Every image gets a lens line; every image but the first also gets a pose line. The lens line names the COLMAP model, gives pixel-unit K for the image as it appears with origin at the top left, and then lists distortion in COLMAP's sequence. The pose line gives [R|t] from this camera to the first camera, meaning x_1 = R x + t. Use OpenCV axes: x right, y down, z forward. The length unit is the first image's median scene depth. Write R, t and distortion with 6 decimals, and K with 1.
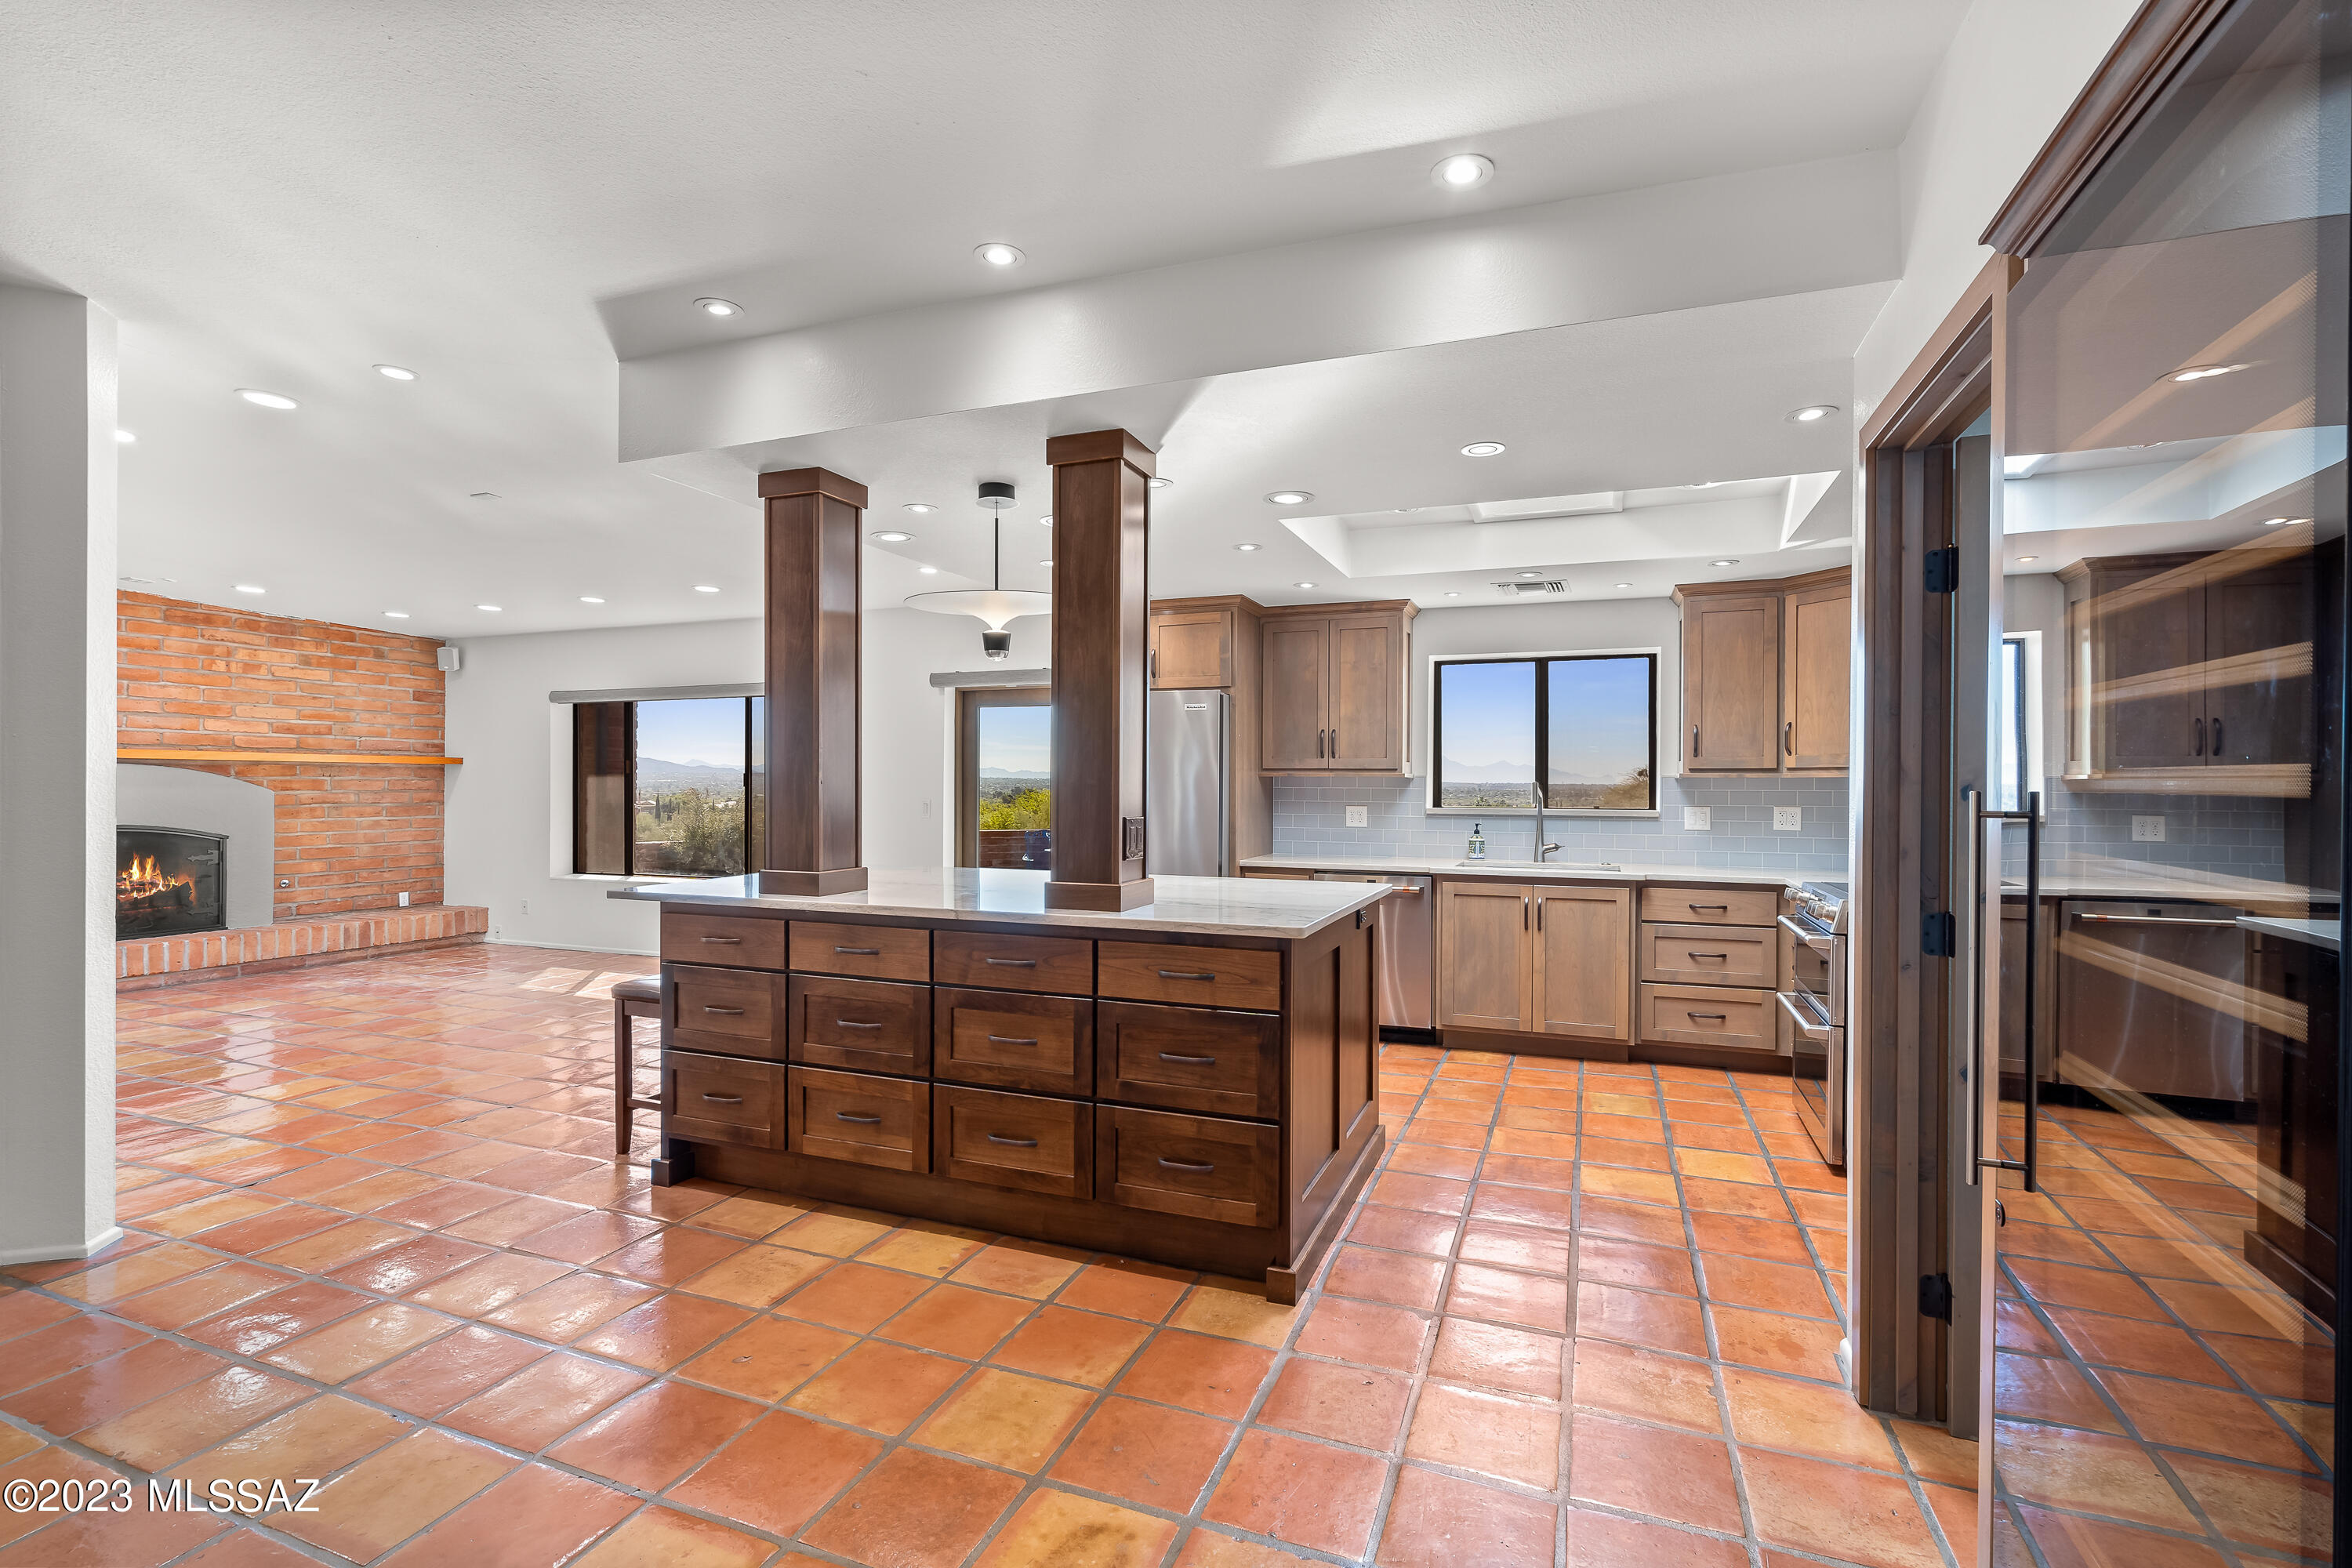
lens RADIAL K [[1067.0, 0, 1188.2], [0, 1067.0, 789.9], [0, 0, 1]] dist [-0.007809, 0.002479]
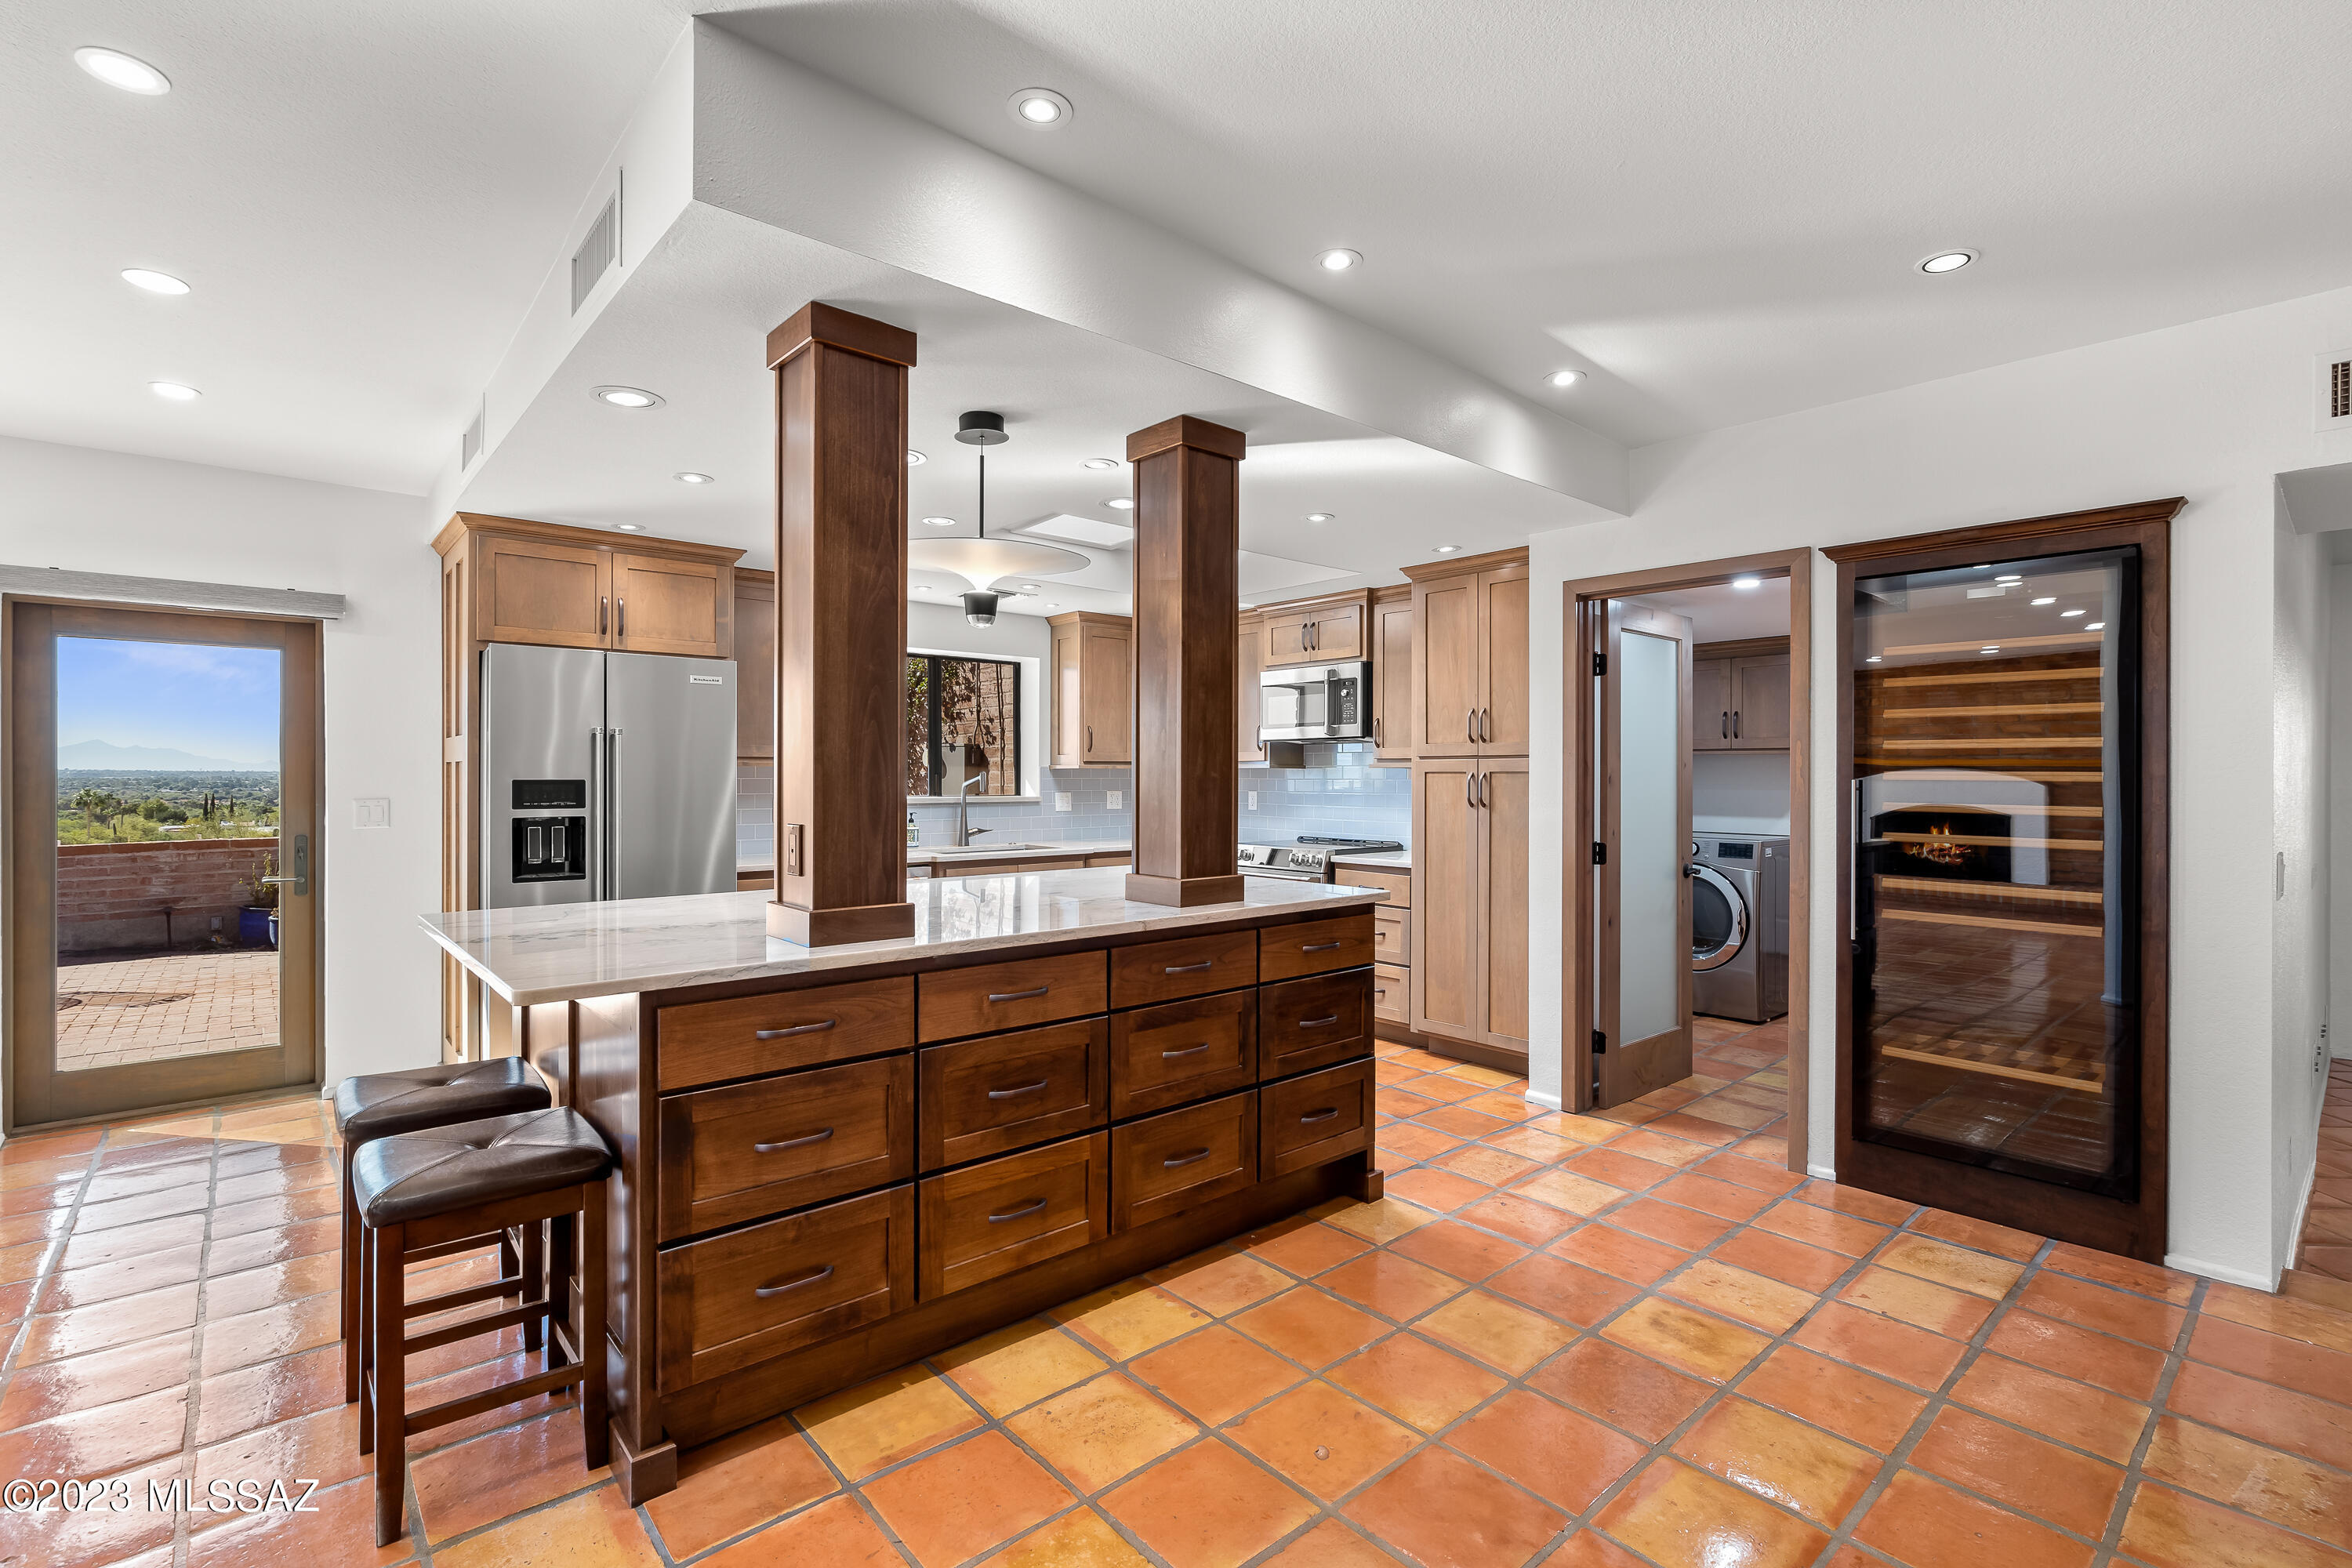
lens RADIAL K [[1067.0, 0, 1181.6], [0, 1067.0, 778.6], [0, 0, 1]] dist [-0.007809, 0.002479]
pose [[0.462450, -0.006089, 0.886624, -0.948891], [0.004955, 0.999979, 0.004283, -0.007960], [-0.886632, 0.002412, 0.462470, 0.544003]]
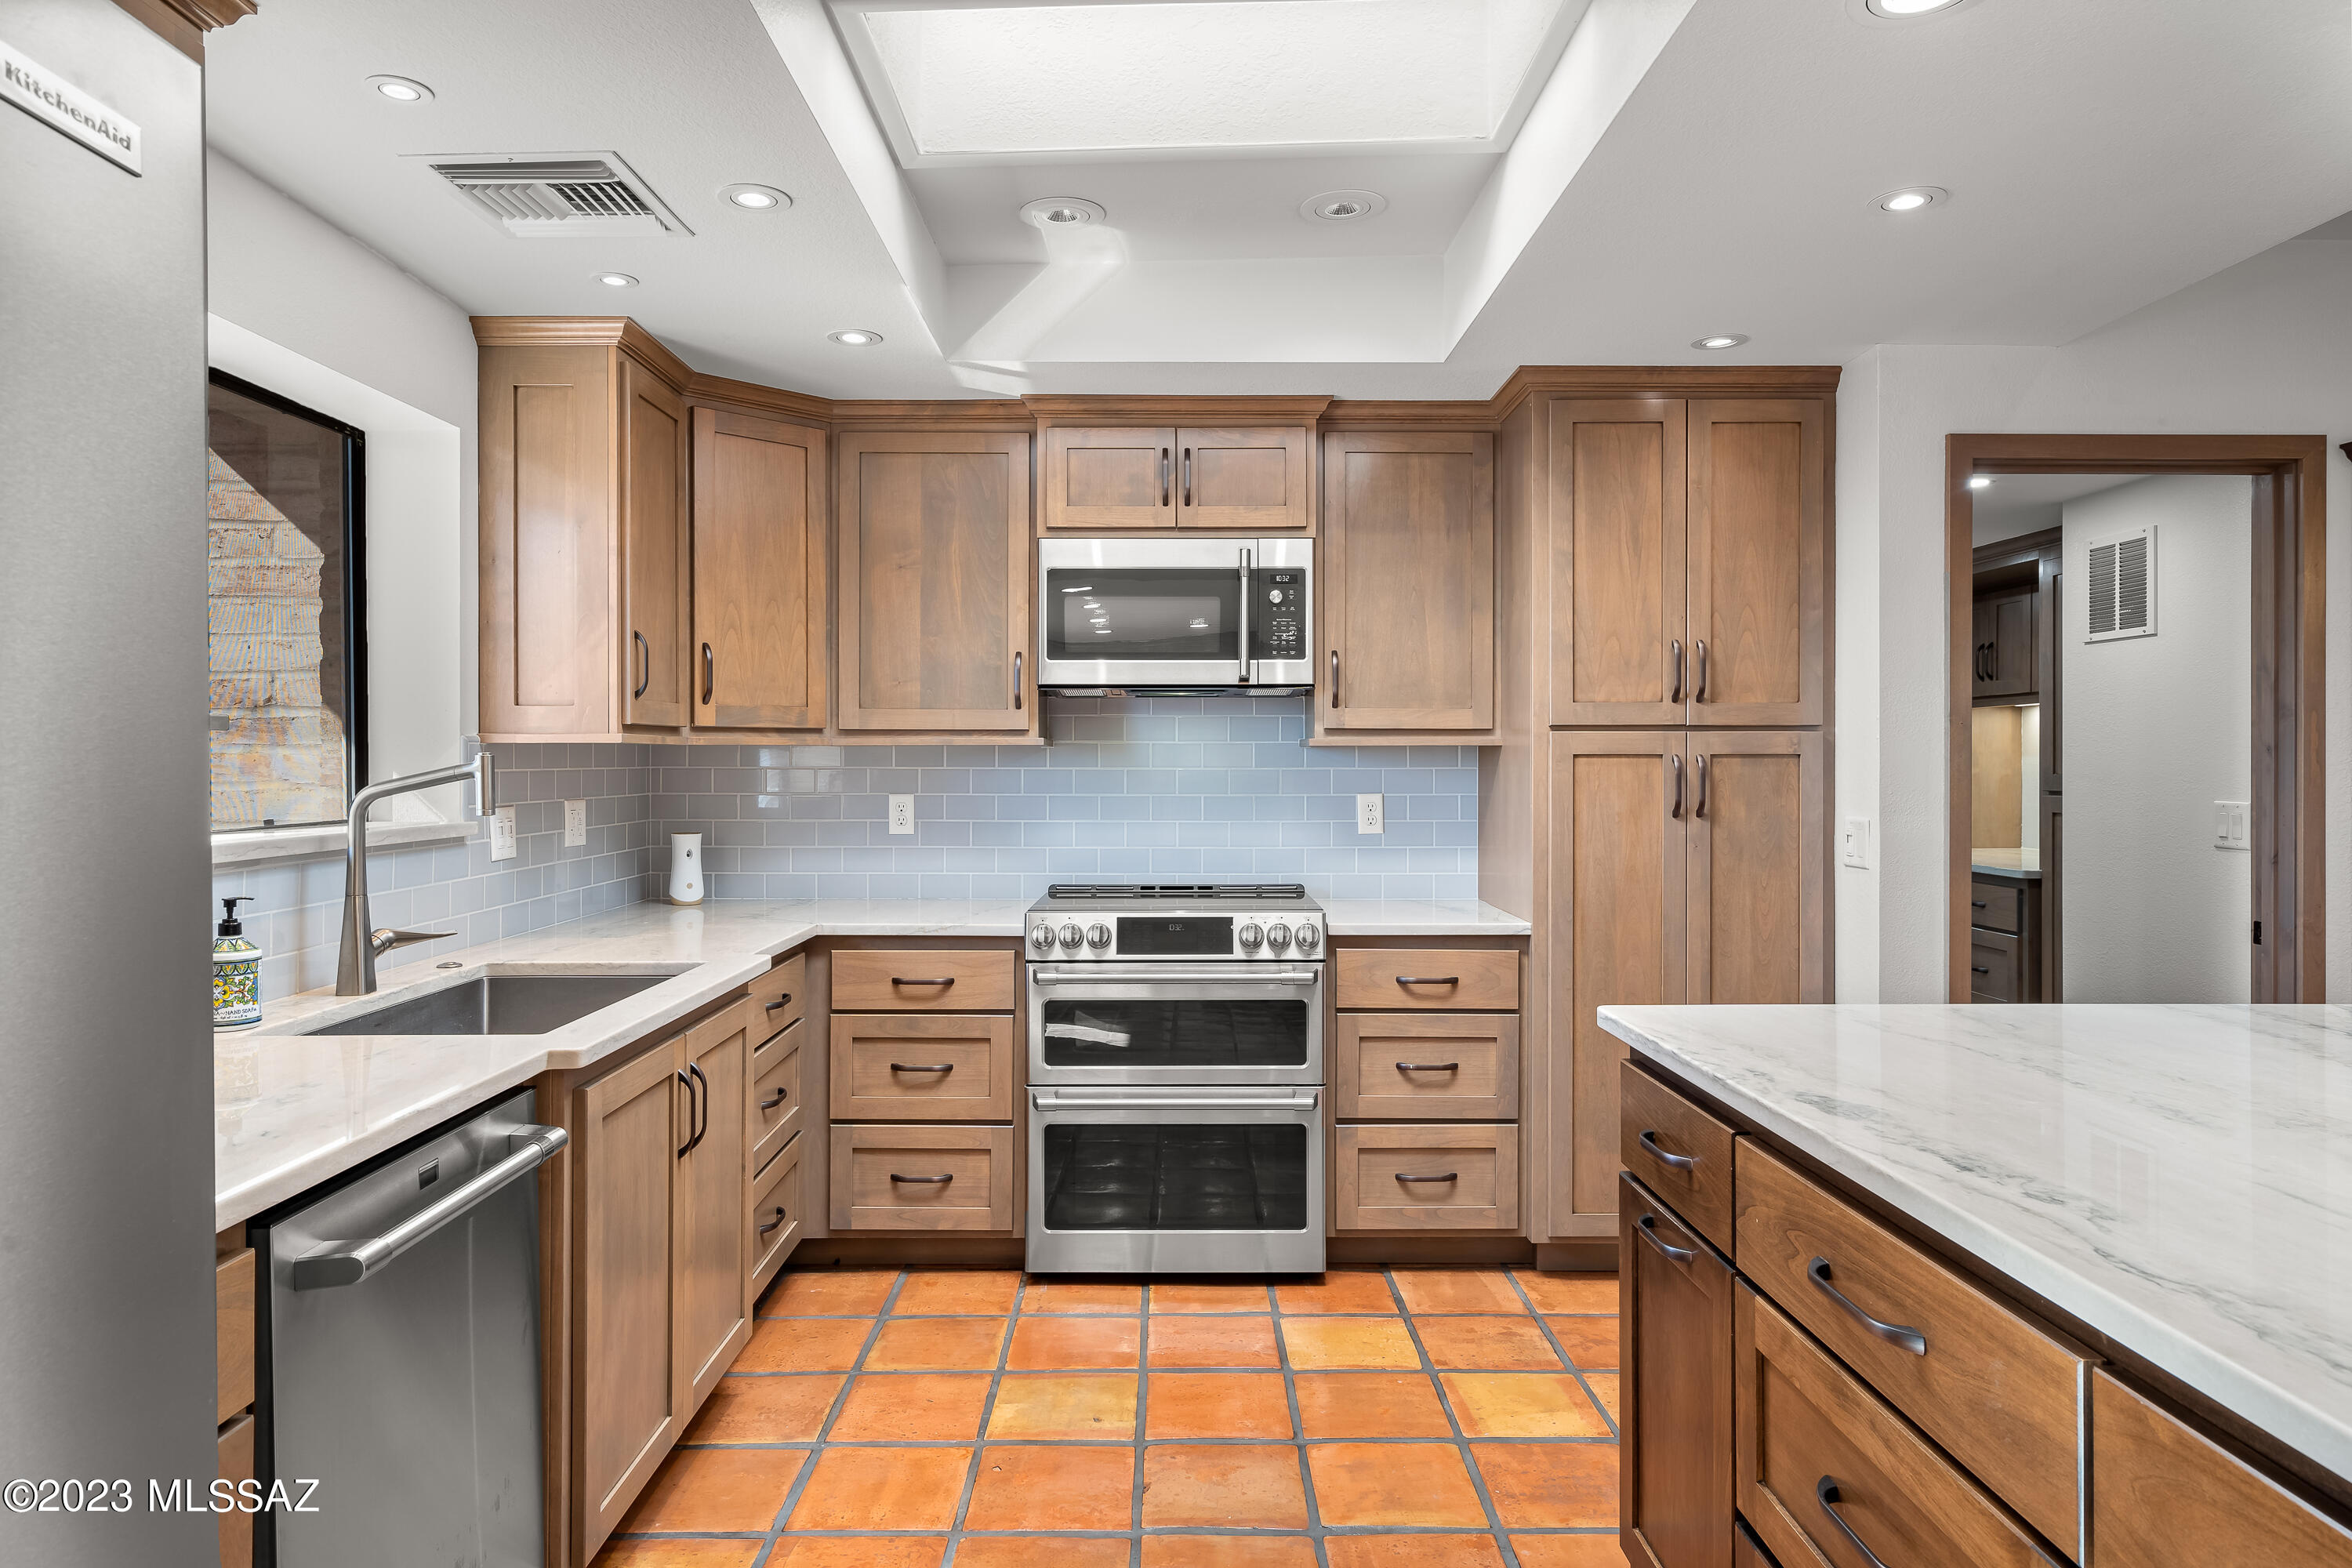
lens RADIAL K [[1424.7, 0, 1180.5], [0, 1424.7, 769.0], [0, 0, 1]] dist [0.002423, -0.000471]
pose [[-0.371678, -0.009031, 0.928318, -0.314566], [0.001299, 0.999947, 0.010248, -0.009497], [-0.928361, 0.005015, -0.371646, 1.666424]]
